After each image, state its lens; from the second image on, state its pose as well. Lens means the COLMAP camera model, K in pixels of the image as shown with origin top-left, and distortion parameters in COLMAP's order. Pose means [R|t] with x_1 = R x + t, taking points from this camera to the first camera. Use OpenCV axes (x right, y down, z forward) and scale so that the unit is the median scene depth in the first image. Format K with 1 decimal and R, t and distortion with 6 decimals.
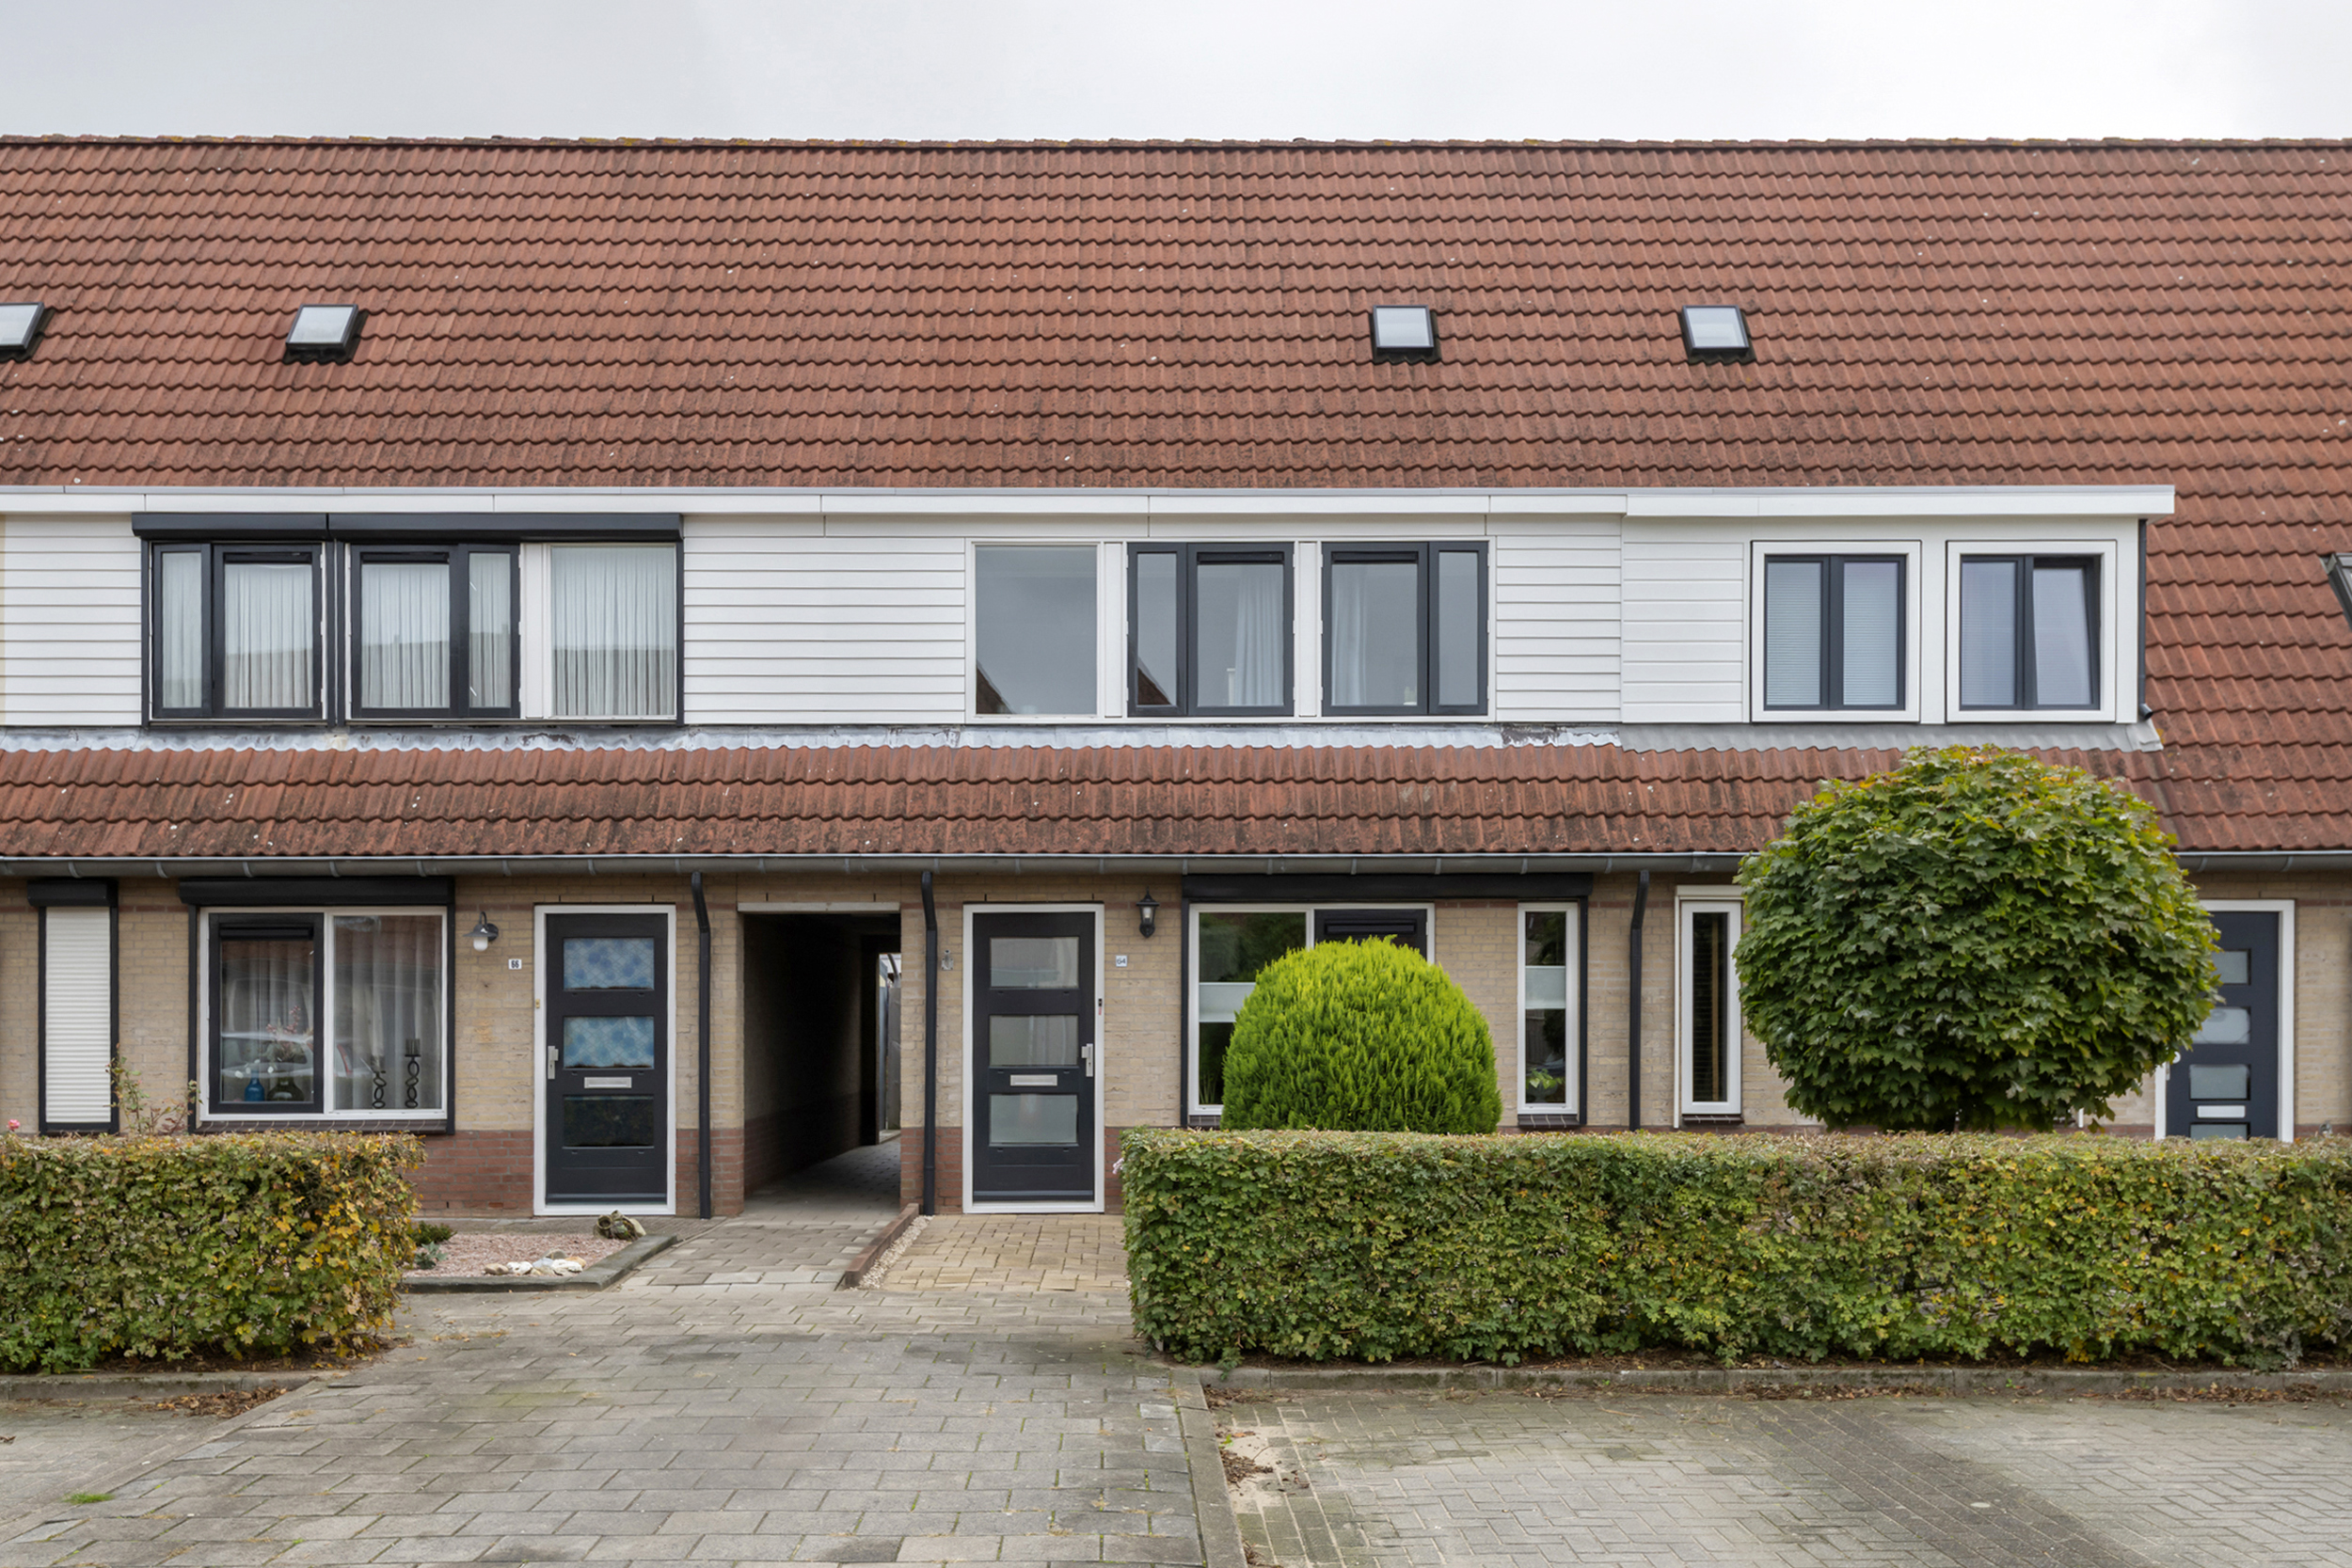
lens RADIAL K [[2151.1, 0, 1204.5], [0, 2151.1, 1056.3], [0, 0, 1]] dist [0.019397, 0.001609]
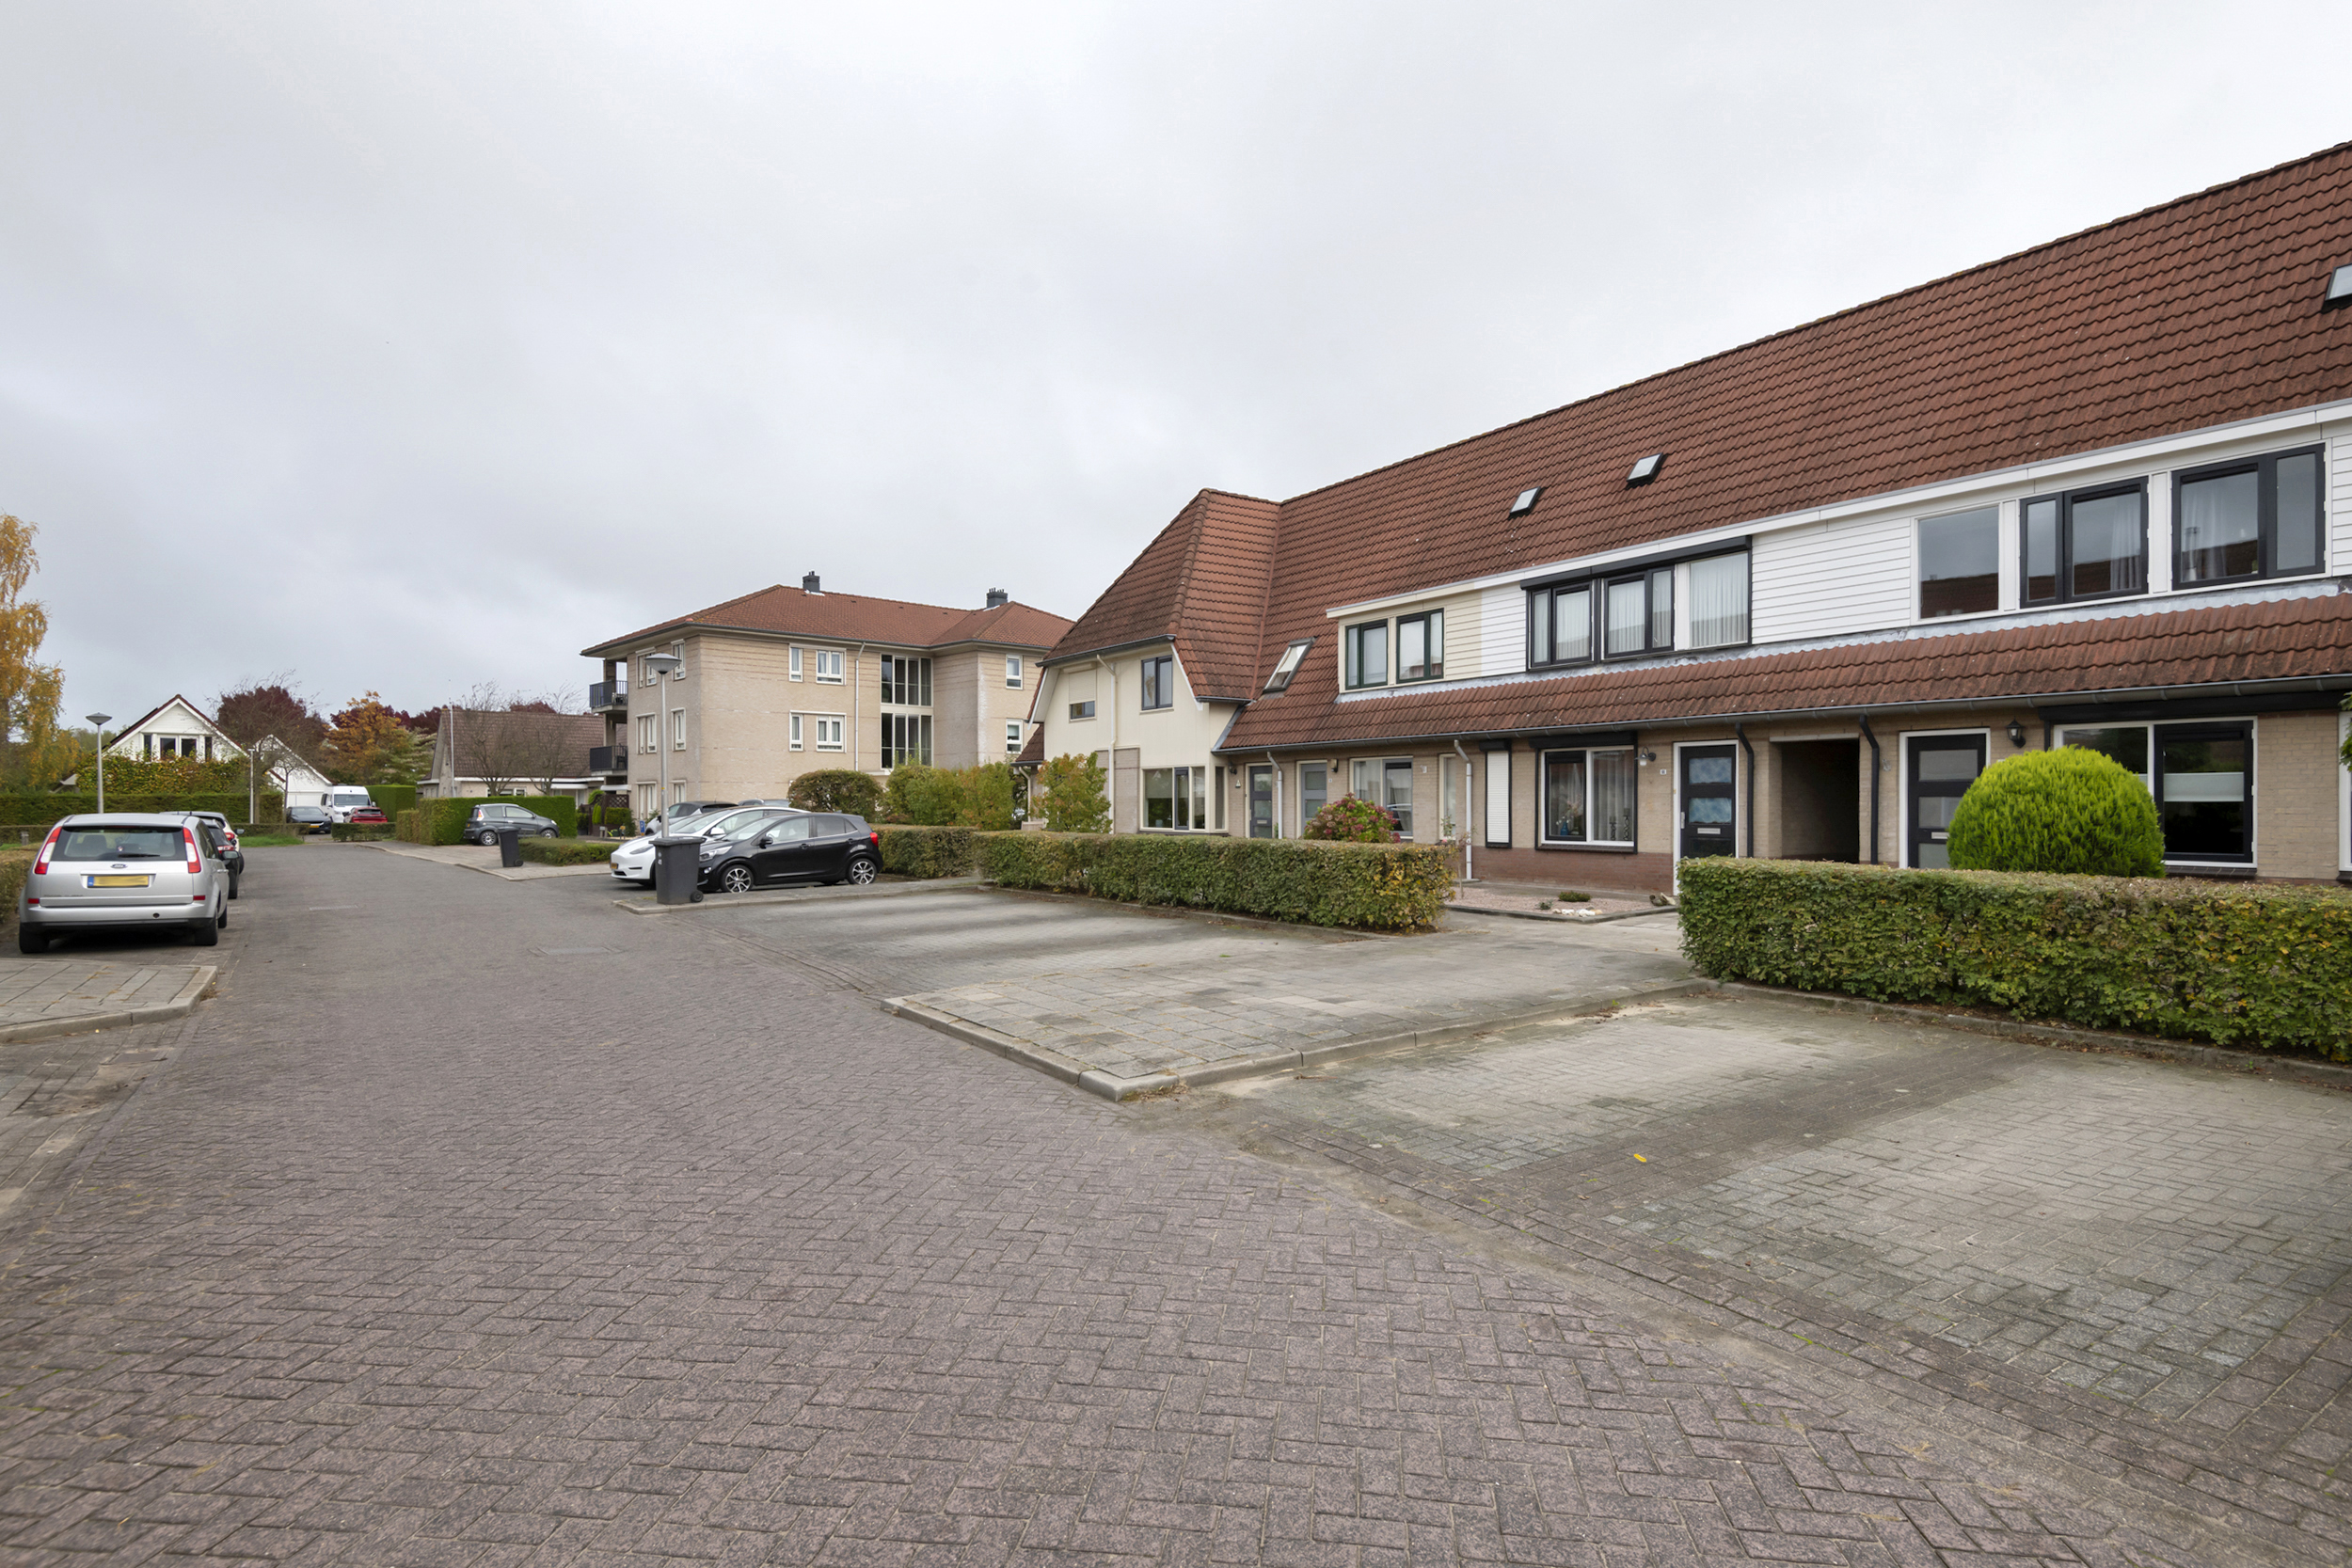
lens RADIAL K [[1177.4, 0, 1191.9], [0, 1177.4, 785.5], [0, 0, 1]] dist [0.041884, -0.031058]
pose [[0.558608, -0.008974, -0.829383, 0.353765], [-0.013616, 0.999707, -0.019988, -0.001460], [0.829320, 0.022459, 0.558323, 0.004442]]
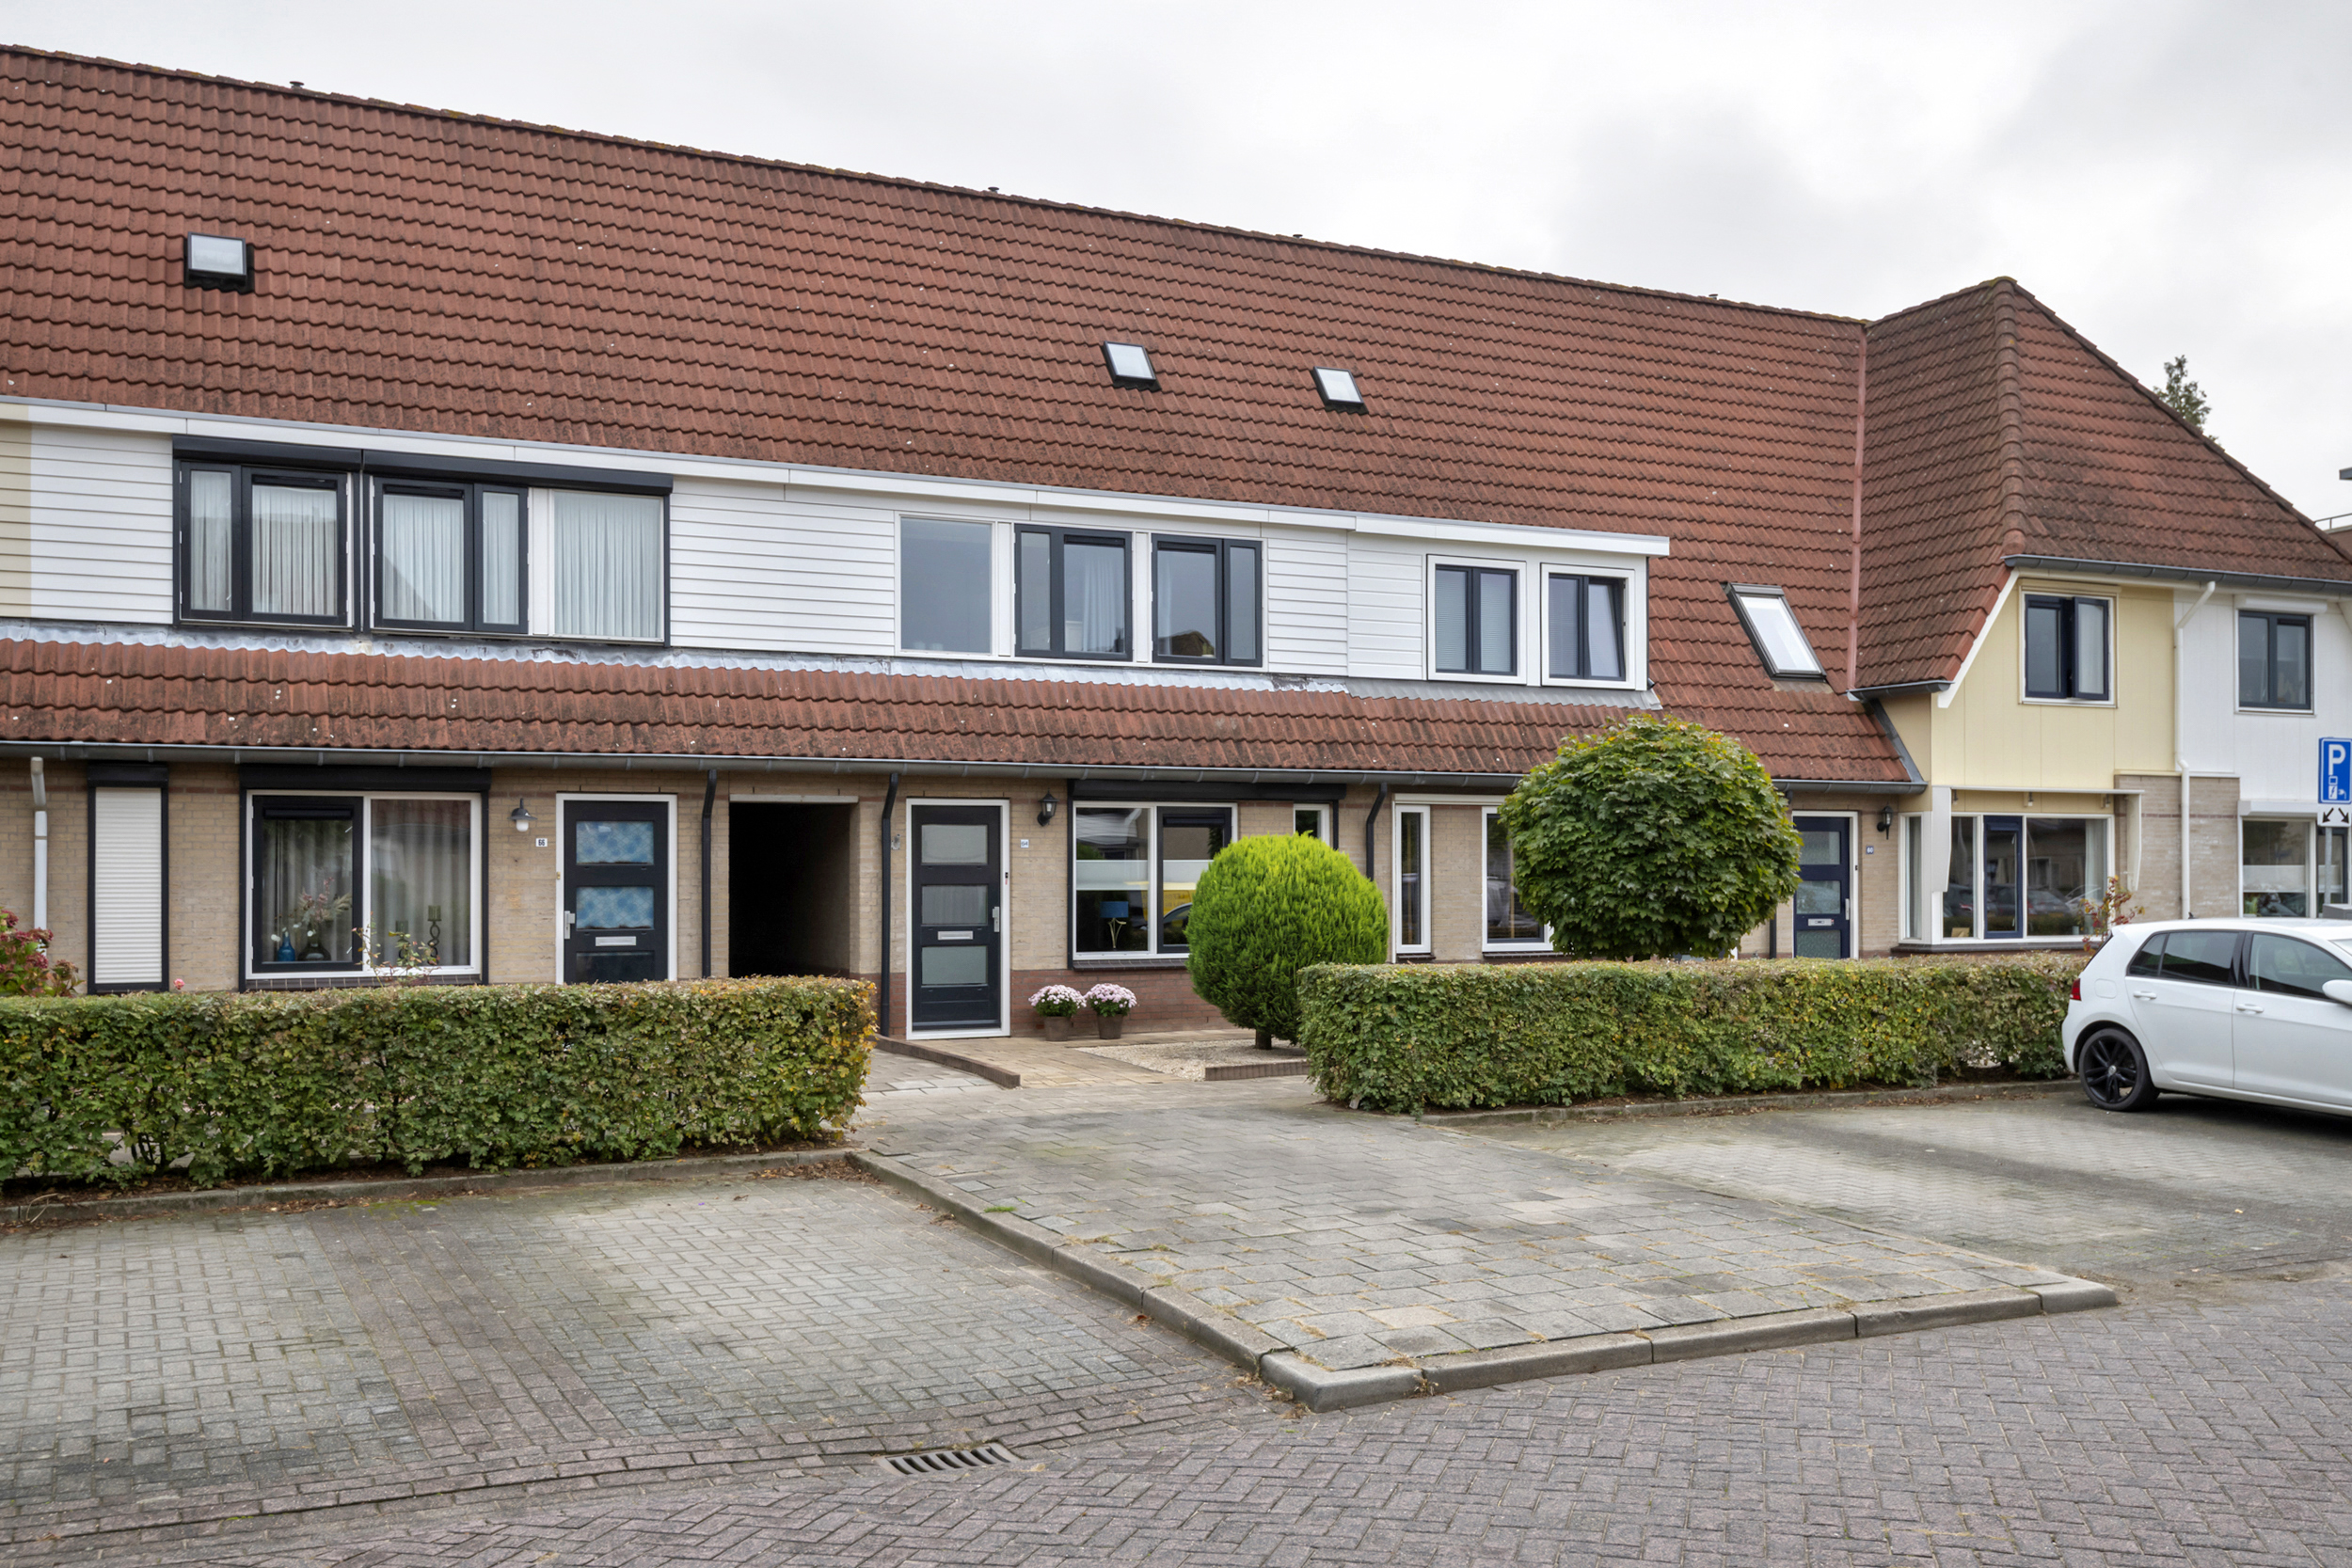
lens RADIAL K [[2025.3, 0, 1193.9], [0, 2025.3, 891.0], [0, 0, 1]] dist [0.027031, -0.012040]
pose [[0.912136, -0.002288, 0.409880, -0.443555], [0.006612, 0.999936, -0.009134, -0.003370], [-0.409833, 0.011041, 0.912094, -0.165982]]
